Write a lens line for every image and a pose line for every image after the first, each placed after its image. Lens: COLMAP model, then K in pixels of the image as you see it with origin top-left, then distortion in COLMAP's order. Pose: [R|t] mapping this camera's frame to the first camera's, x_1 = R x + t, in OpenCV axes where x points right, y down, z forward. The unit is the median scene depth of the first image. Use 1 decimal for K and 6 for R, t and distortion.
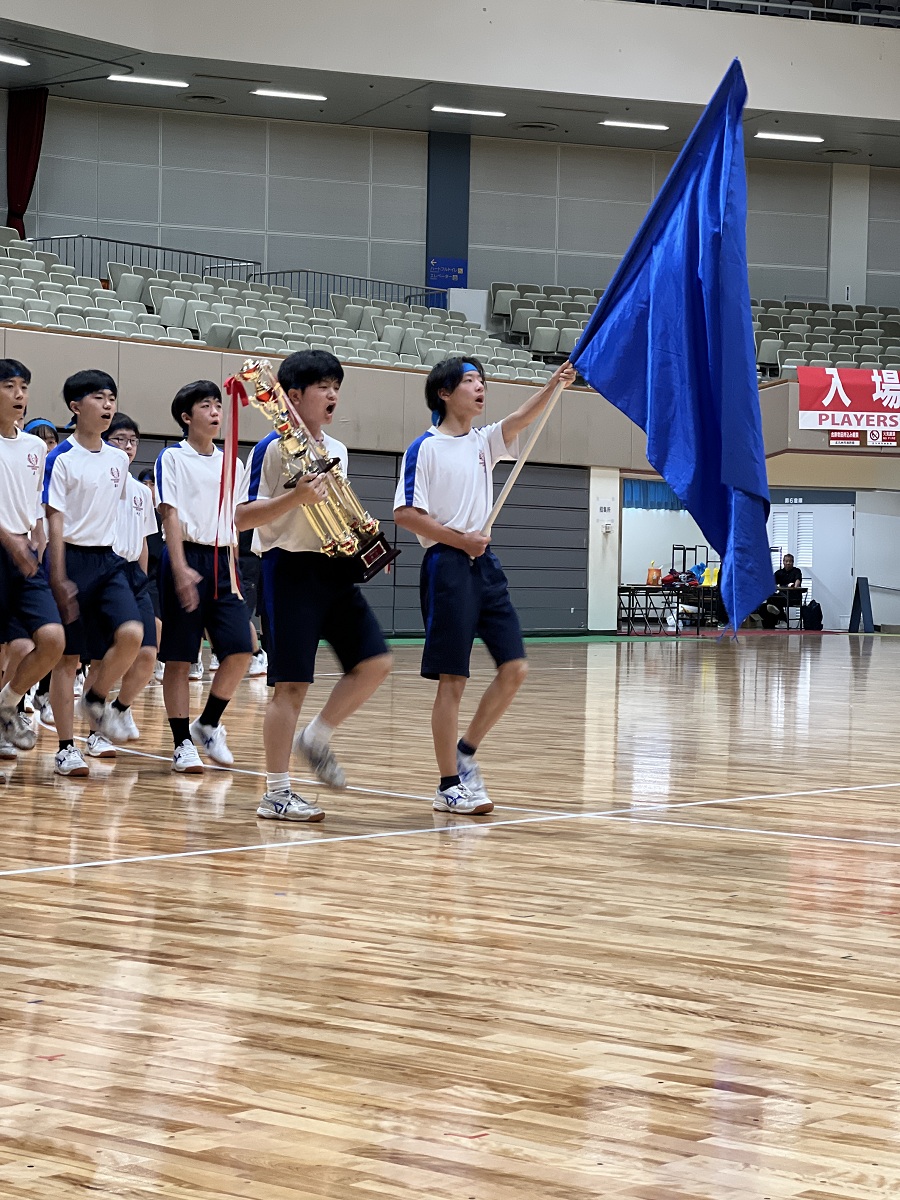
lens RADIAL K [[2743.9, 0, 450.0], [0, 2743.9, 600.0], [0, 0, 1]] dist [-0.017717, 3.140791]
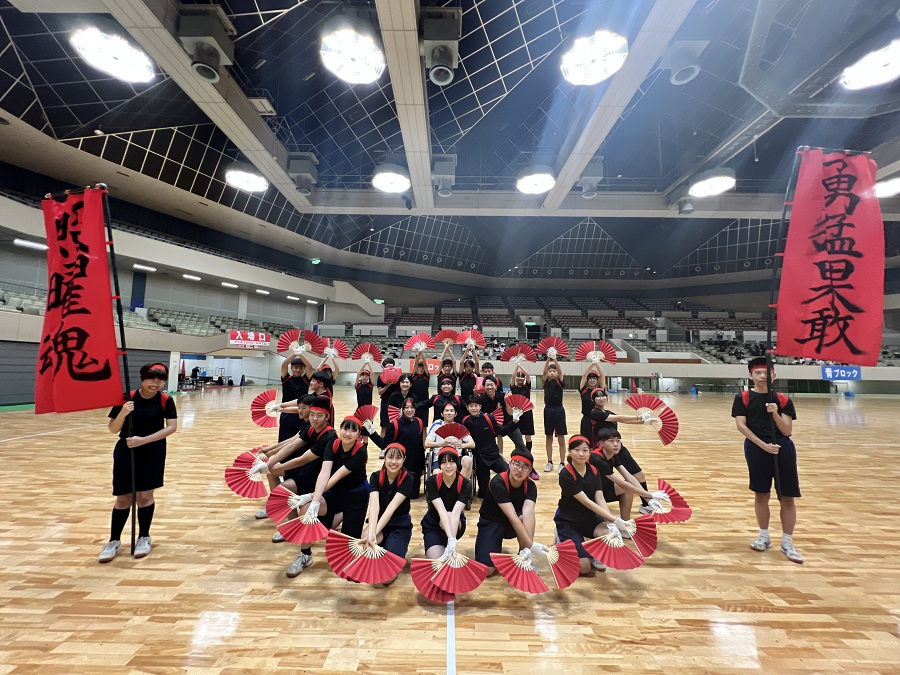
lens RADIAL K [[357.6, 0, 450.0], [0, 357.6, 334.5], [0, 0, 1]] dist [-0.005269, 0.000060]
pose [[0.777087, 0.051427, 0.627289, 0.043510], [0.006289, 0.995972, -0.089444, -0.025567], [-0.629362, 0.073451, 0.773633, 0.350756]]
